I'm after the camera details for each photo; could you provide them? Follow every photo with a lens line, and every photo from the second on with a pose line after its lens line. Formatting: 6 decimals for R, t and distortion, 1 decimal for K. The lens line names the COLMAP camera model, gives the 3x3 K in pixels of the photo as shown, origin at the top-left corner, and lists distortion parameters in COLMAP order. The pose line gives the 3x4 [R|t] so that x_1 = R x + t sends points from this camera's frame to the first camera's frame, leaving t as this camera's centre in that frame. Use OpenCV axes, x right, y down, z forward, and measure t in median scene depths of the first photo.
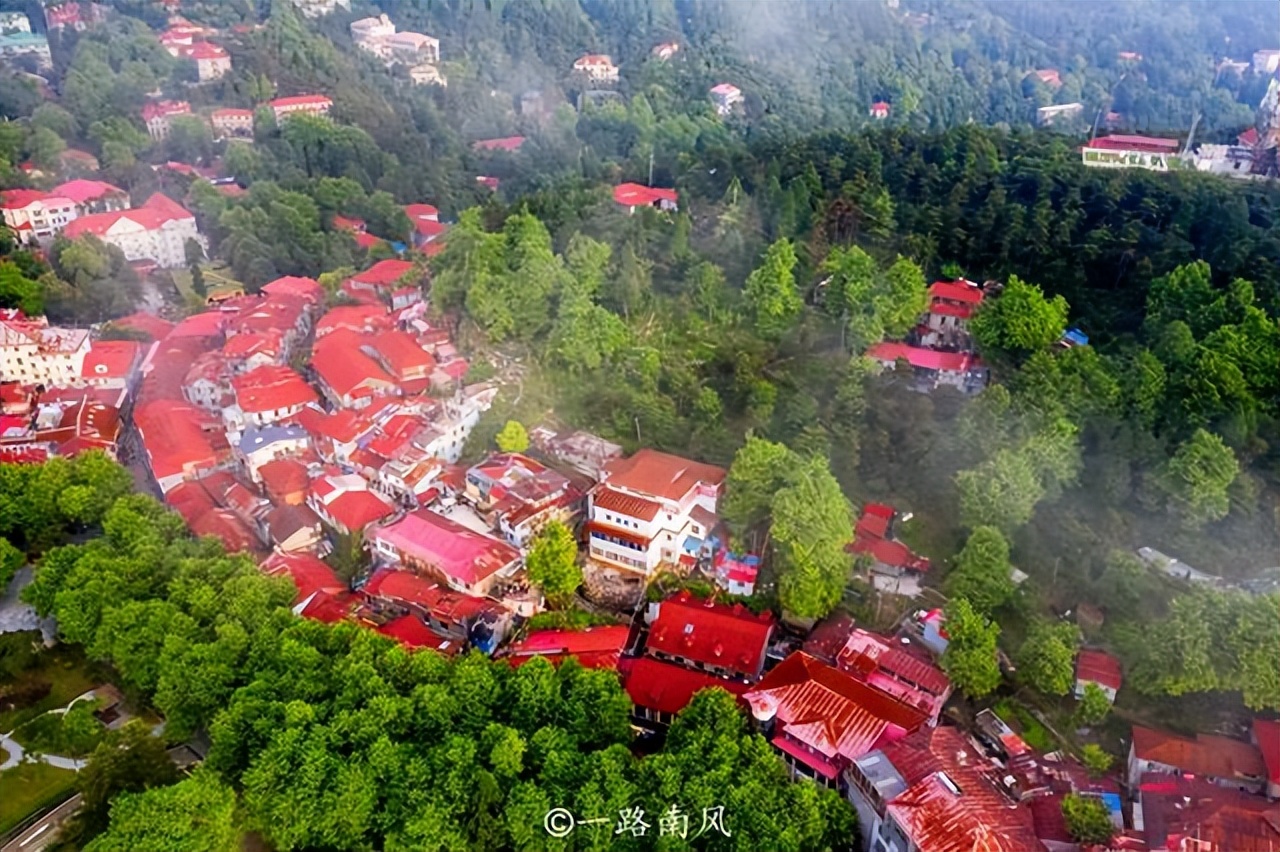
lens RADIAL K [[1037.4, 0, 641.7], [0, 1037.4, 426.2], [0, 0, 1]] dist [0.007385, 0.005136]
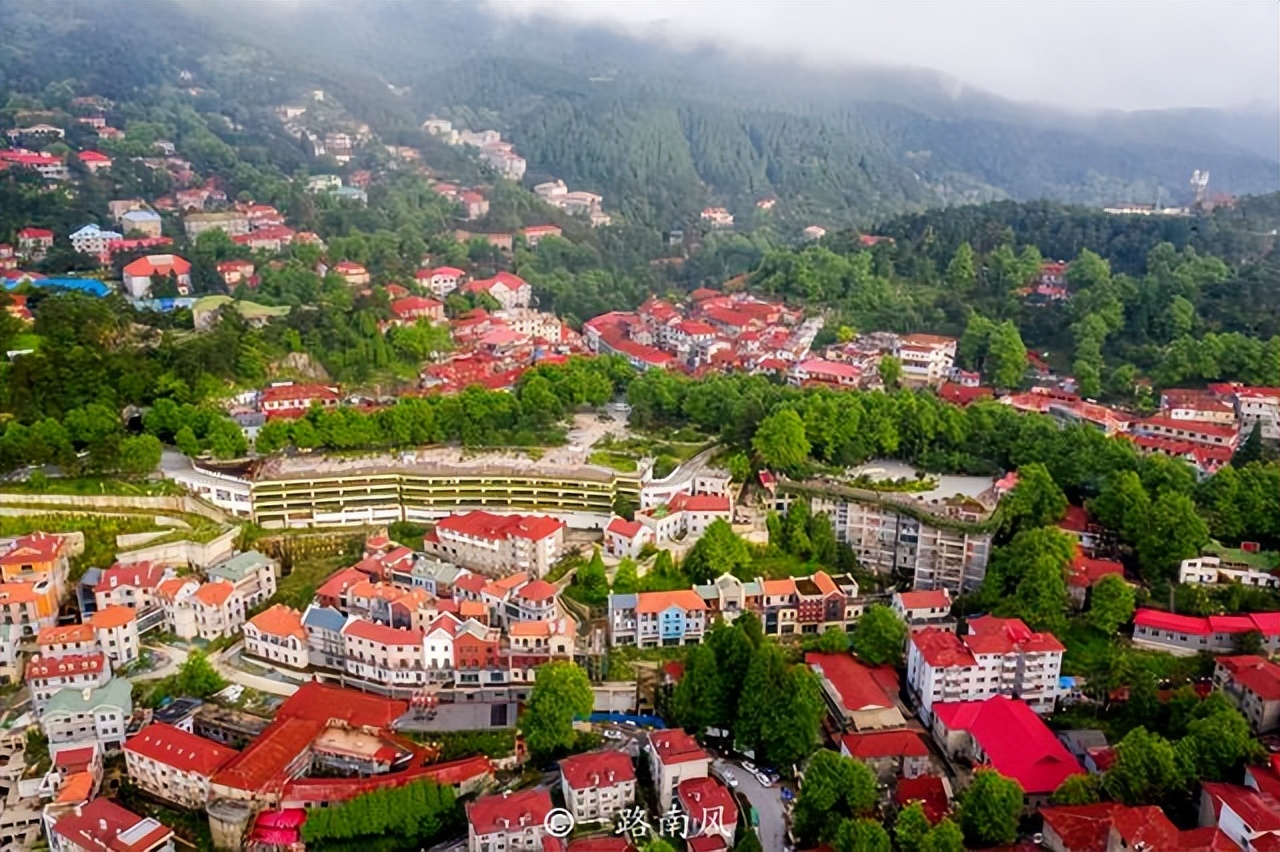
lens RADIAL K [[1037.4, 0, 638.5], [0, 1037.4, 426.2], [0, 0, 1]] dist [0.007385, 0.005136]
pose [[0.999894, -0.006161, 0.013175, -0.522722], [0.008348, 0.984889, -0.172986, 0.506396], [-0.011910, 0.173078, 0.984836, -0.918043]]
